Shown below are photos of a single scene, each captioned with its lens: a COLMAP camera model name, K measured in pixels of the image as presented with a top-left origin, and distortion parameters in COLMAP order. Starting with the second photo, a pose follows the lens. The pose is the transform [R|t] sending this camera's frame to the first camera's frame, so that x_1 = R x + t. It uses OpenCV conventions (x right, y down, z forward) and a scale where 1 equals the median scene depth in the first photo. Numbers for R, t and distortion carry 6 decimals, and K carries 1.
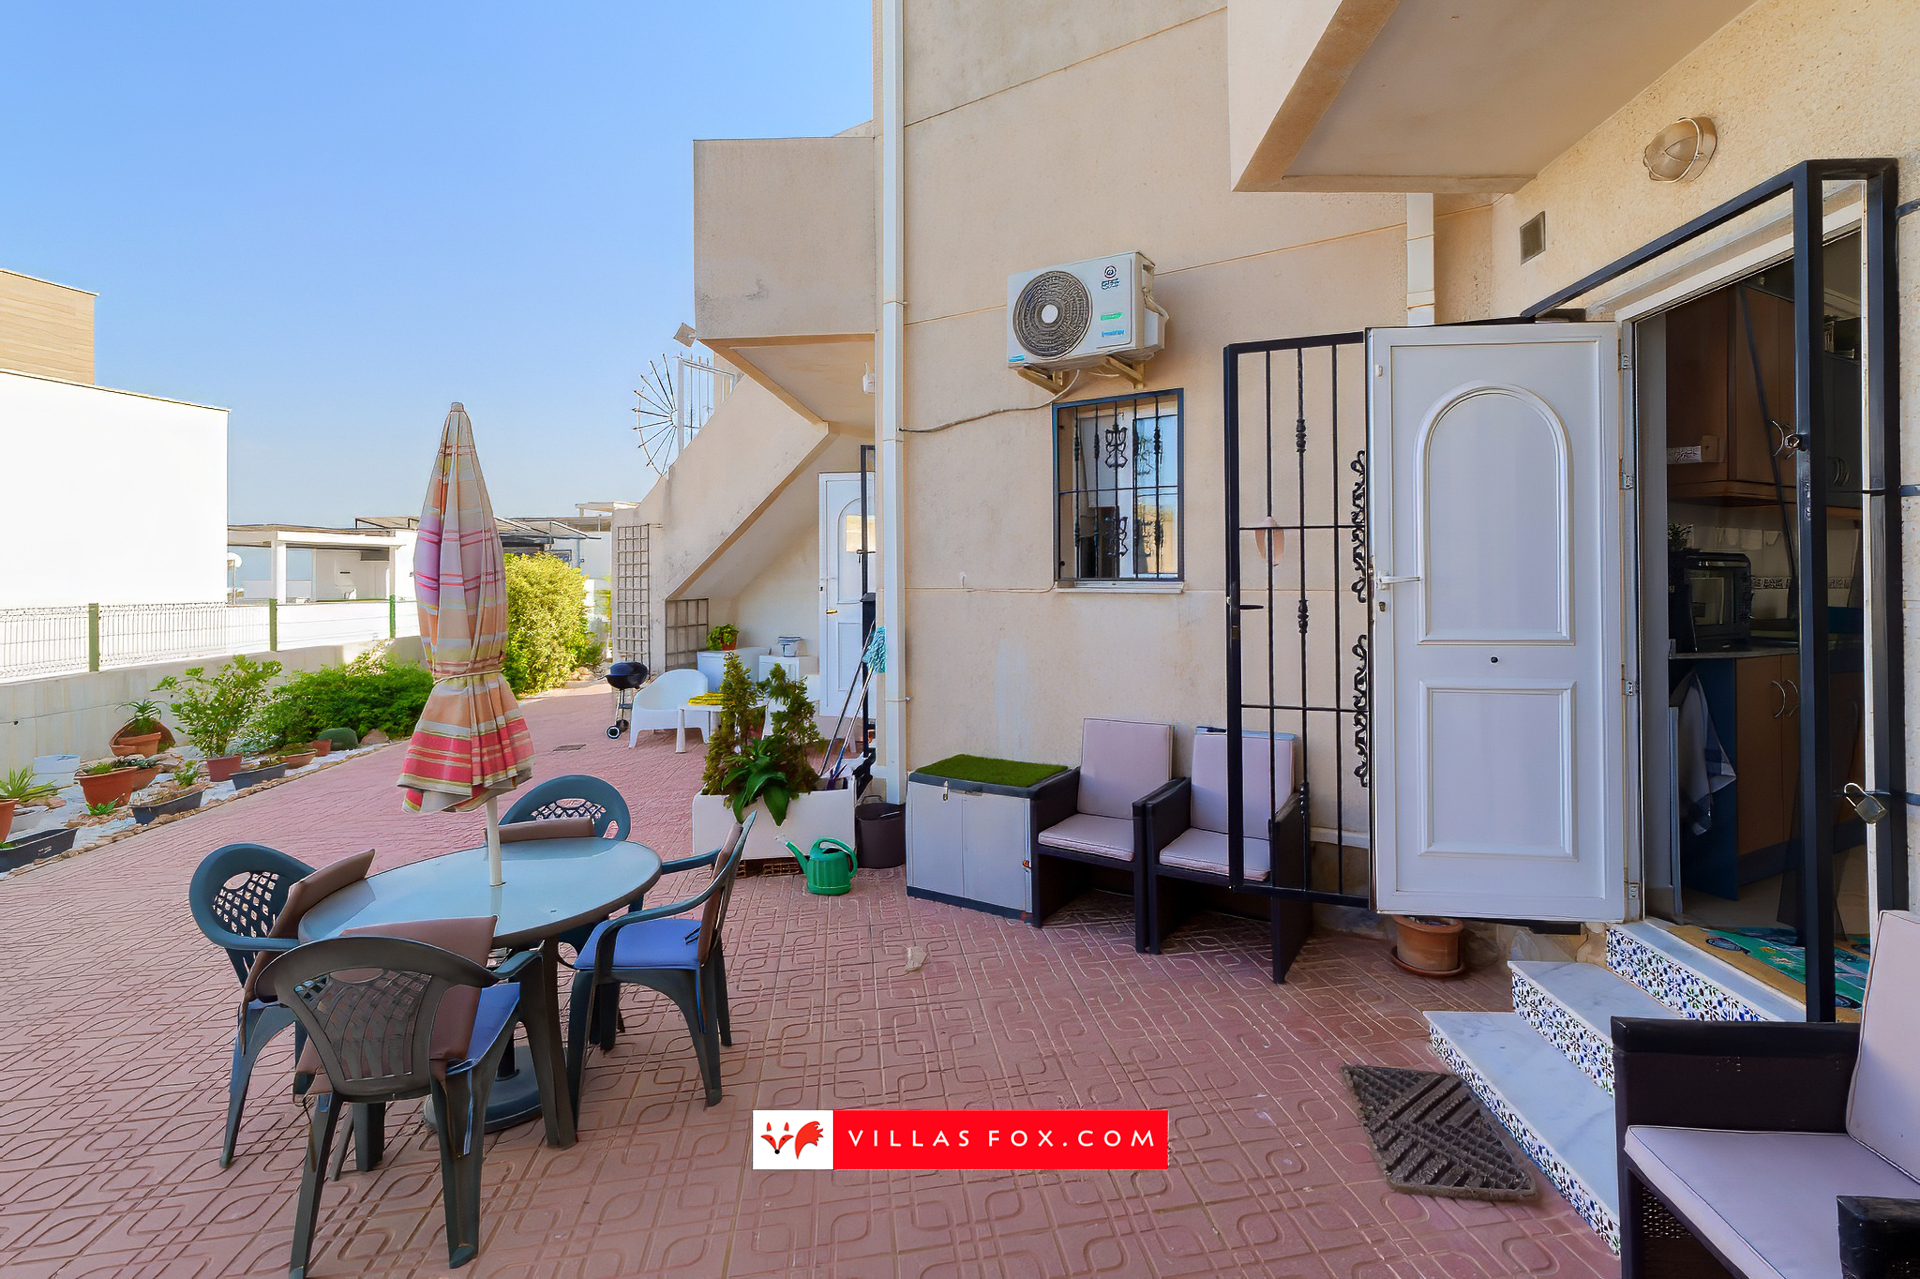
lens RADIAL K [[863.6, 0, 964.4], [0, 863.6, 553.2], [0, 0, 1]] dist [0.029101, 0.000073]
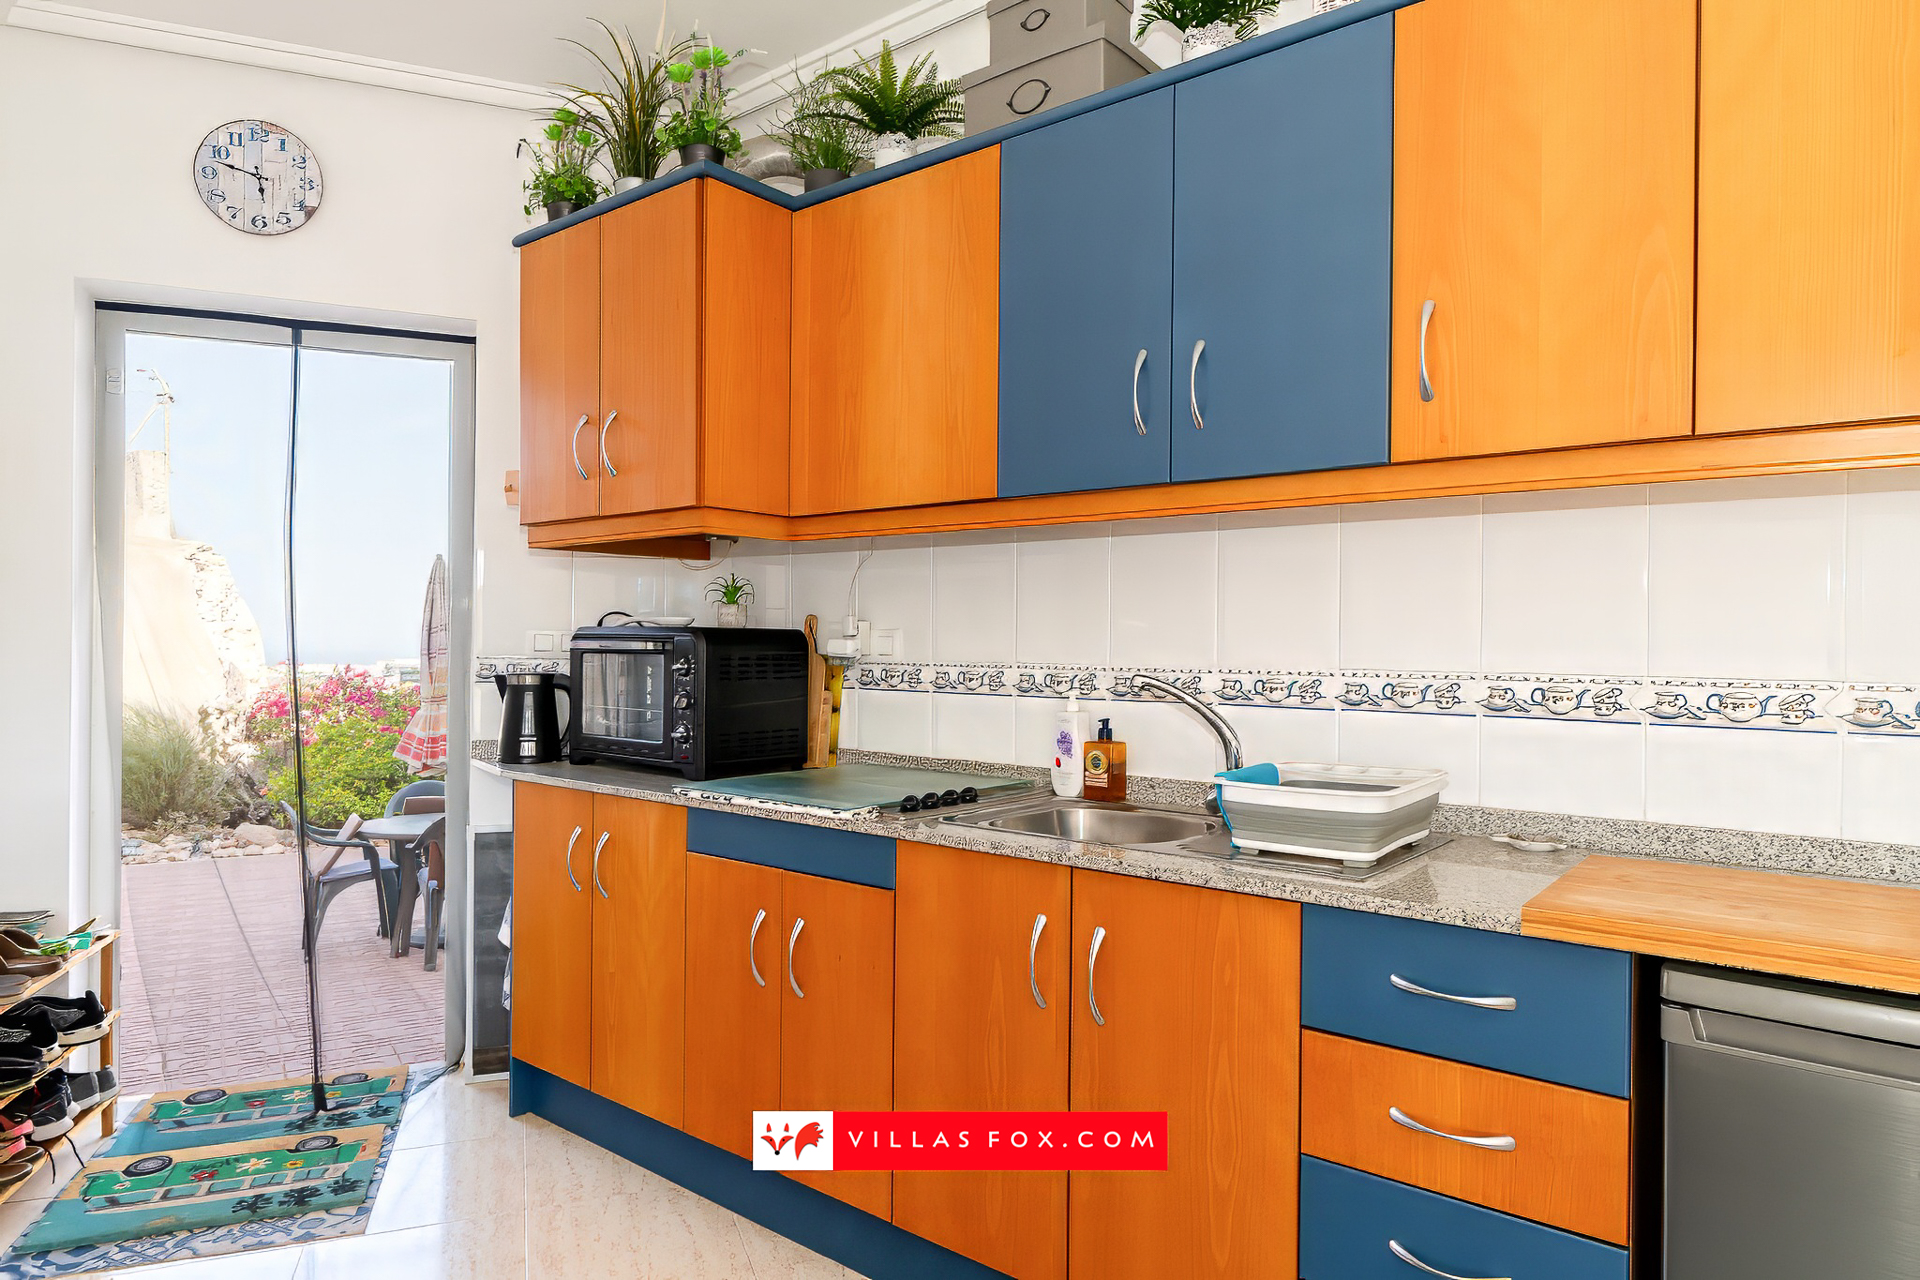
lens RADIAL K [[1131.9, 0, 960.0], [0, 1131.9, 640.0], [0, 0, 1]] dist [-0.002447, 0.001534]
pose [[0.411858, -0.001853, -0.911246, 0.692065], [0.021018, 0.999751, 0.007466, 0.003694], [0.911005, -0.022228, 0.411795, 0.348568]]
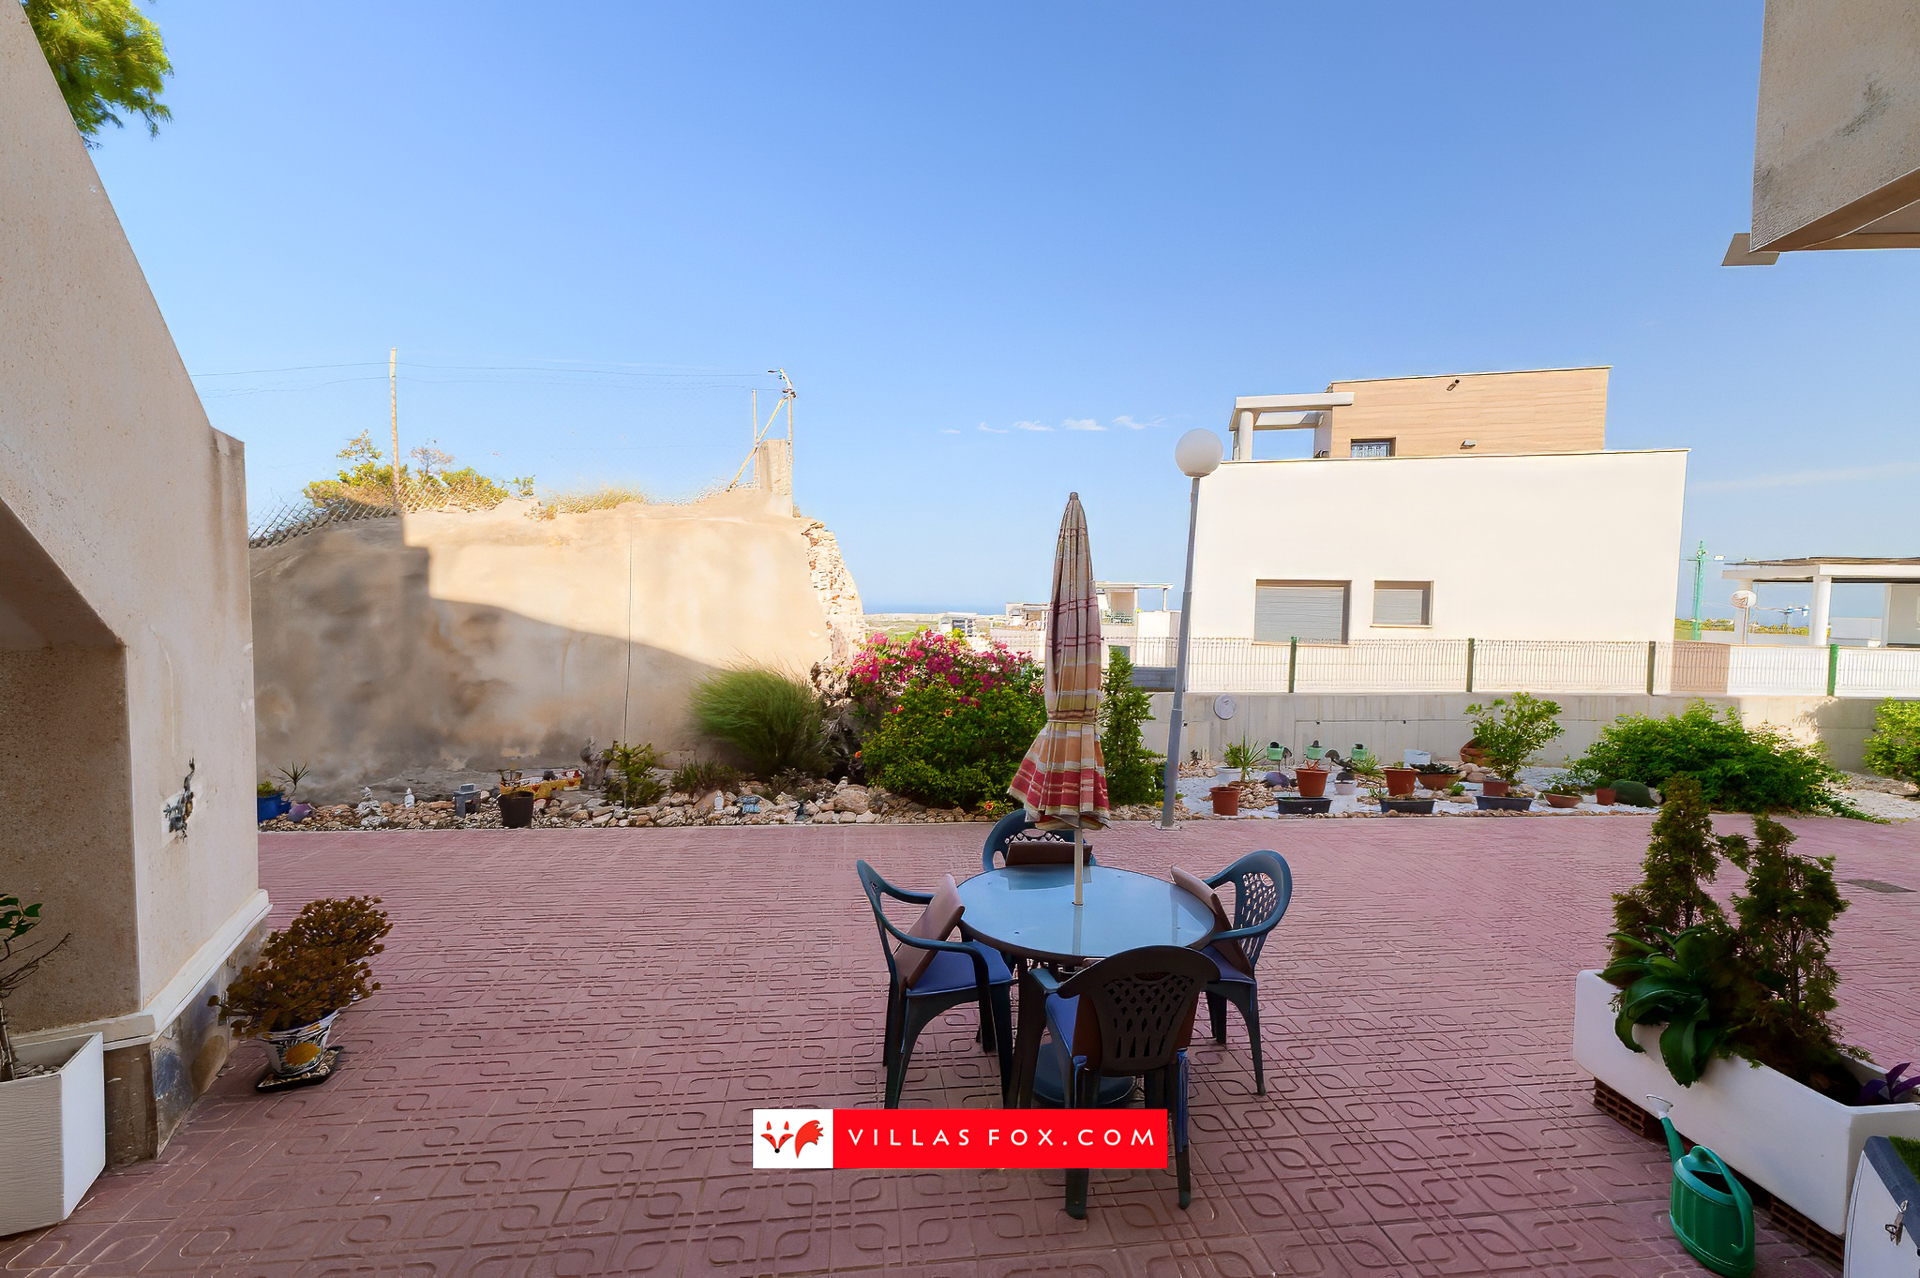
lens RADIAL K [[810.4, 0, 960.0], [0, 810.4, 639.0], [0, 0, 1]] dist [0.008061, 0.000004]
pose [[-0.023262, 0.048736, -0.998541, 0.184833], [0.017340, 0.998680, 0.048339, -0.010244], [0.999579, -0.016190, -0.024077, 0.302360]]
